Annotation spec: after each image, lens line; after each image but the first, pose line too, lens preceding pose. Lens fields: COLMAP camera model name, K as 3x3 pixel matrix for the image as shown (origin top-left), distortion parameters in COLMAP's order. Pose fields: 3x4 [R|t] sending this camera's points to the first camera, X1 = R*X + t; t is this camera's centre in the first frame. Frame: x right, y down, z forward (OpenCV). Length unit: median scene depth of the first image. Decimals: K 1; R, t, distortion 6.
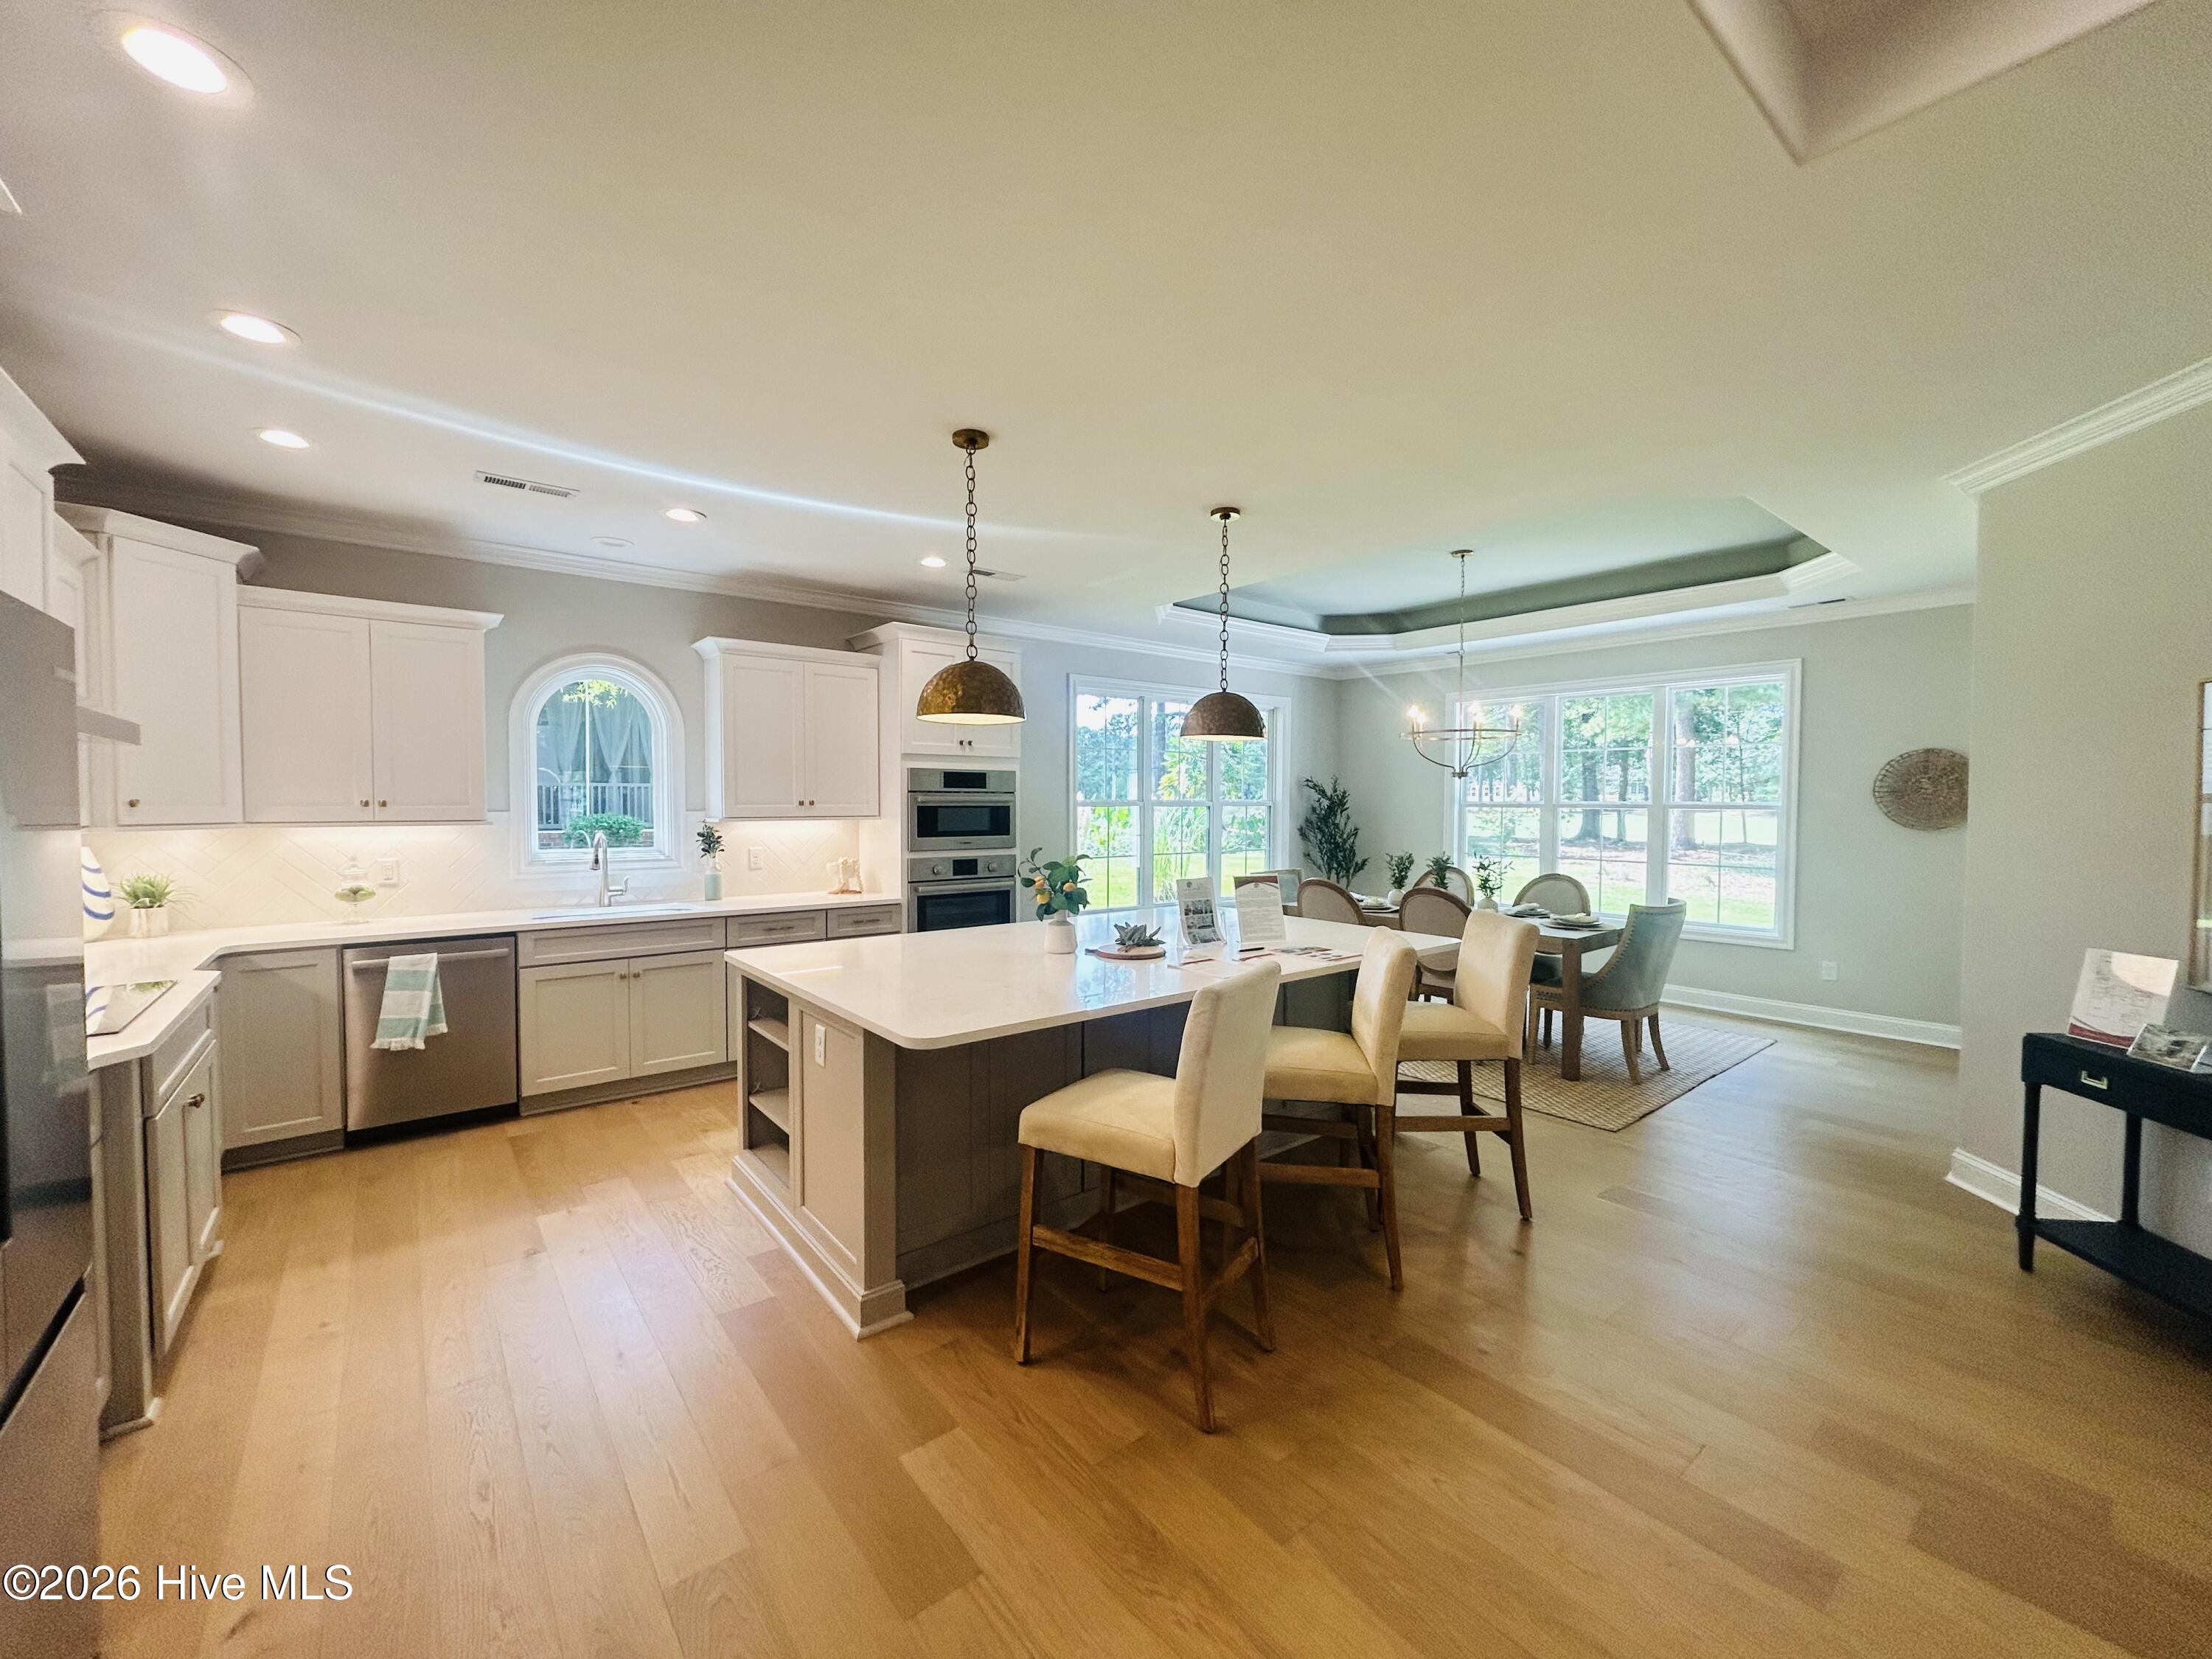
lens RADIAL K [[888.8, 0, 1108.2], [0, 888.8, 831.2], [0, 0, 1]] dist [-0.002235, -0.000347]
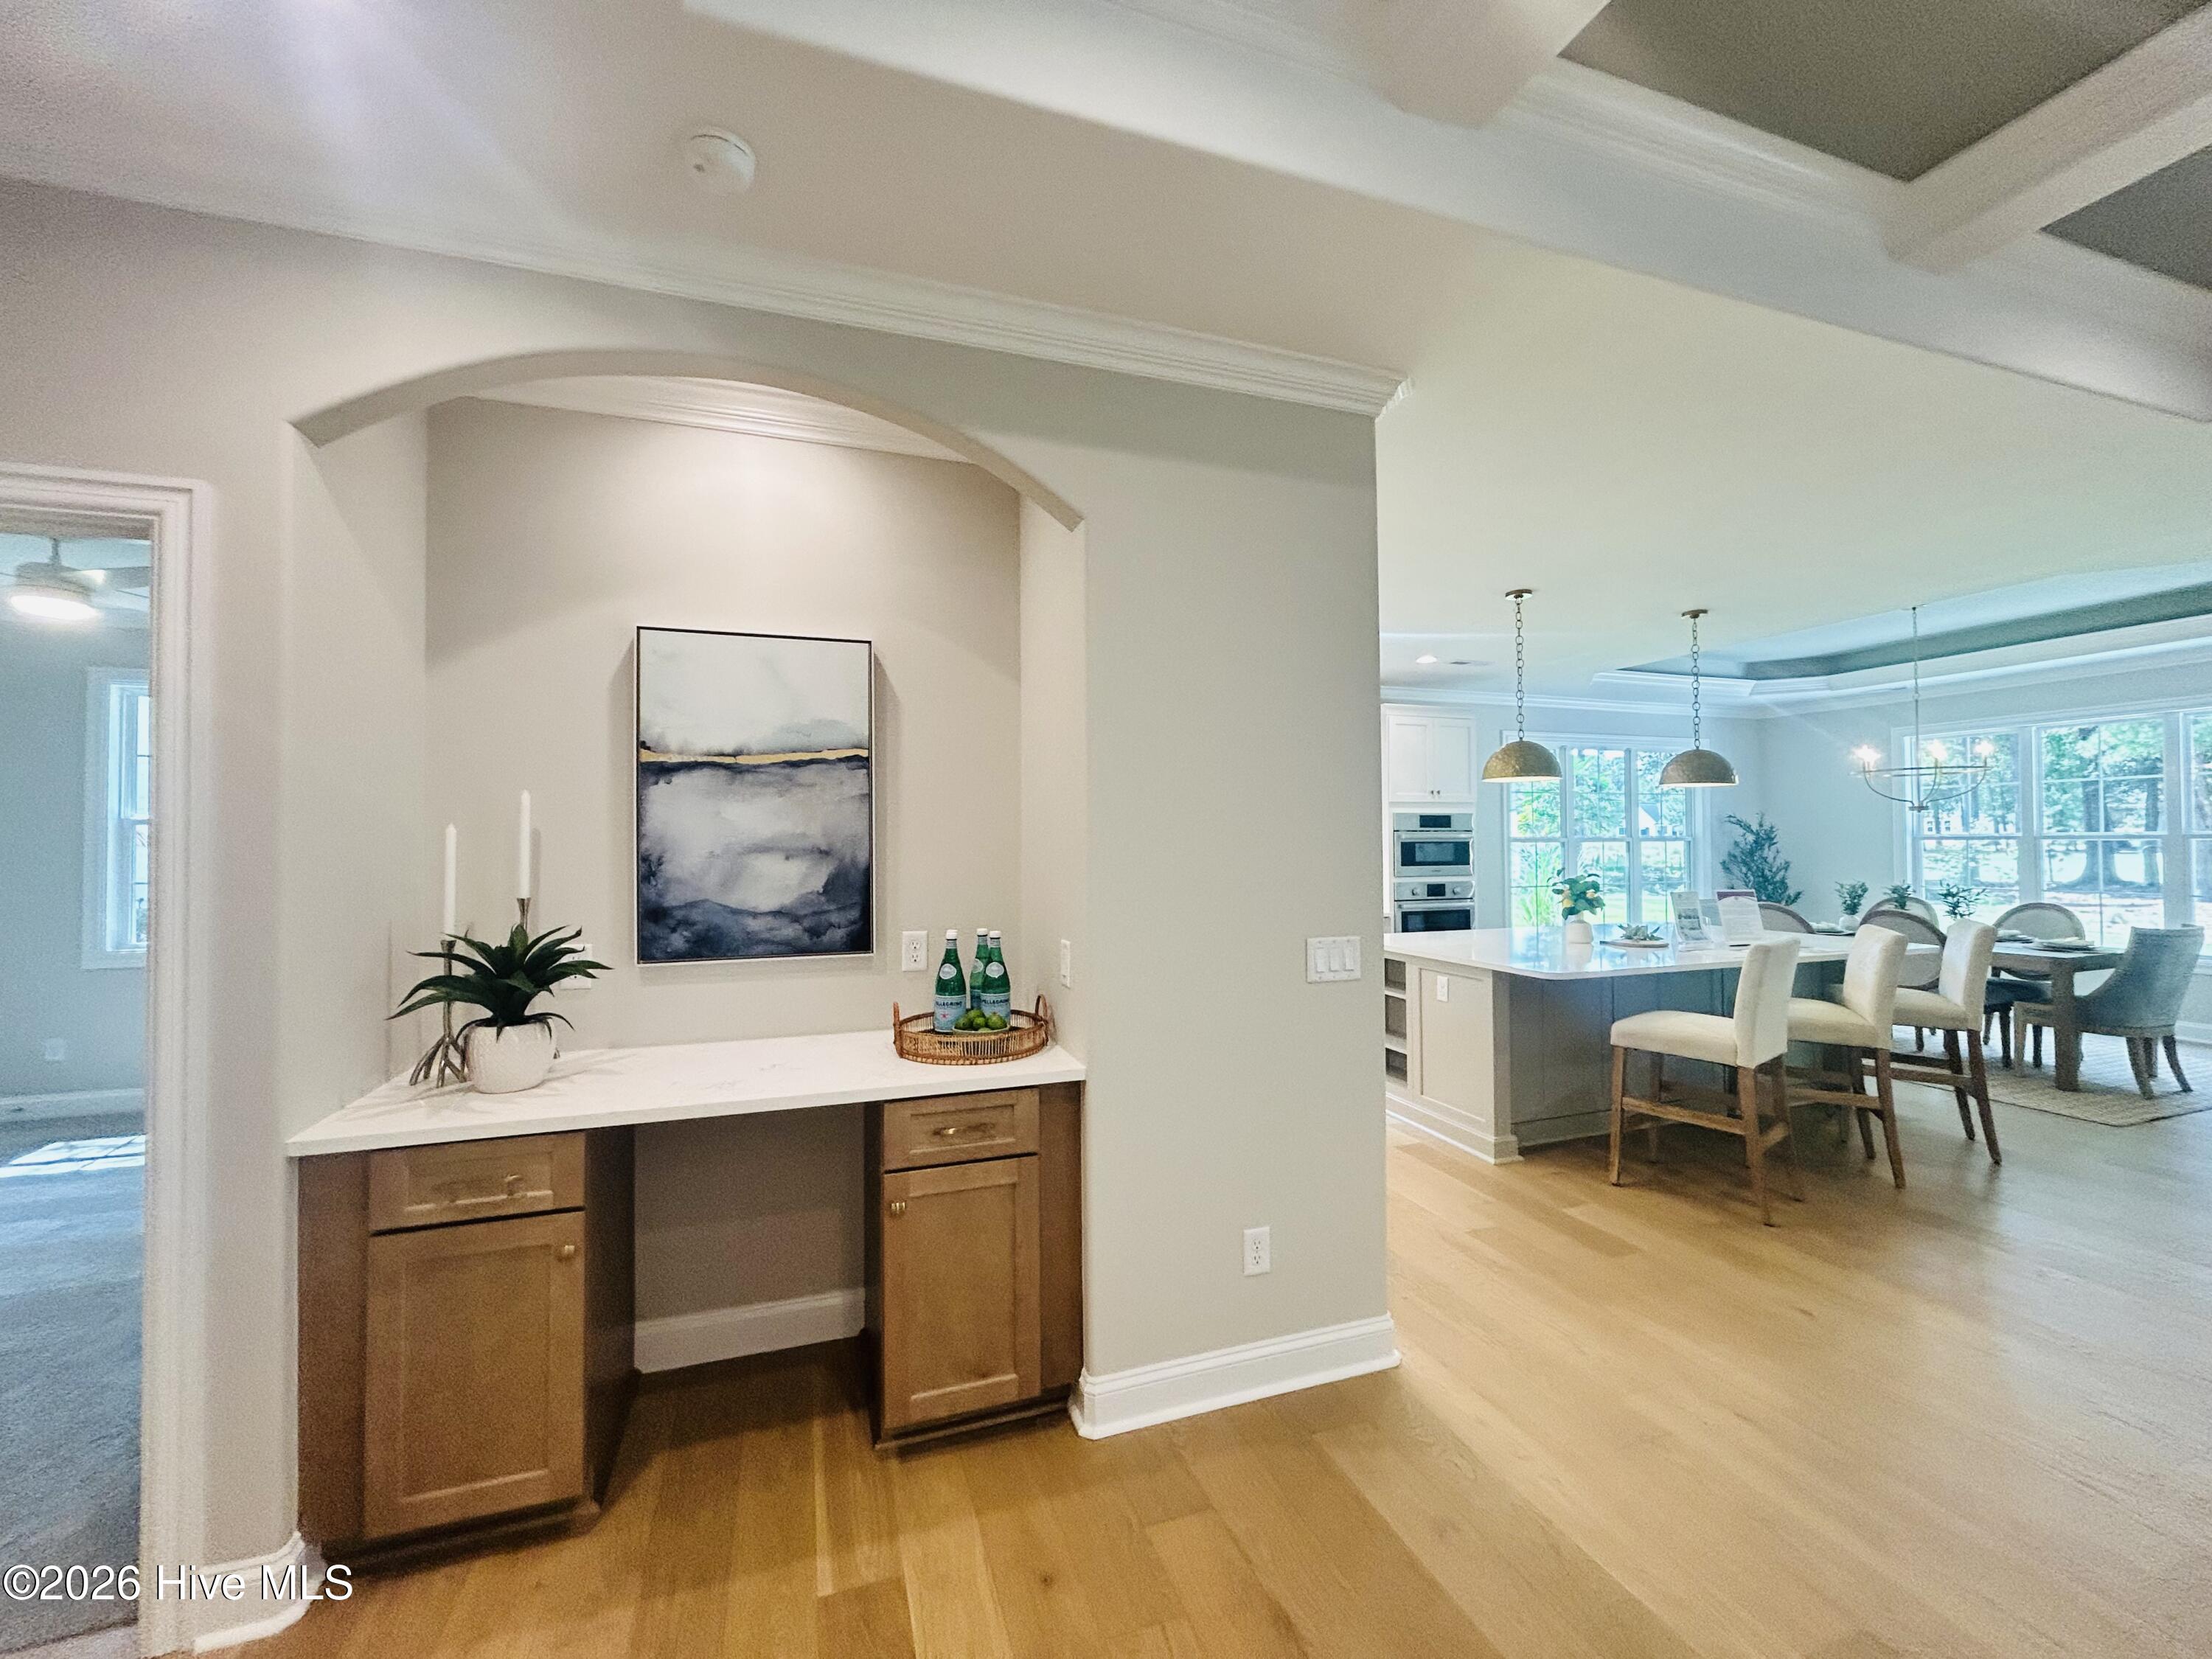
lens RADIAL K [[894.0, 0, 1110.8], [0, 894.0, 825.7], [0, 0, 1]] dist [0.003487, 0.000215]
pose [[0.943429, -0.016029, -0.331186, -0.190913], [-0.002138, 0.998516, -0.054418, 0.021139], [0.331566, 0.052048, 0.941995, -0.394579]]
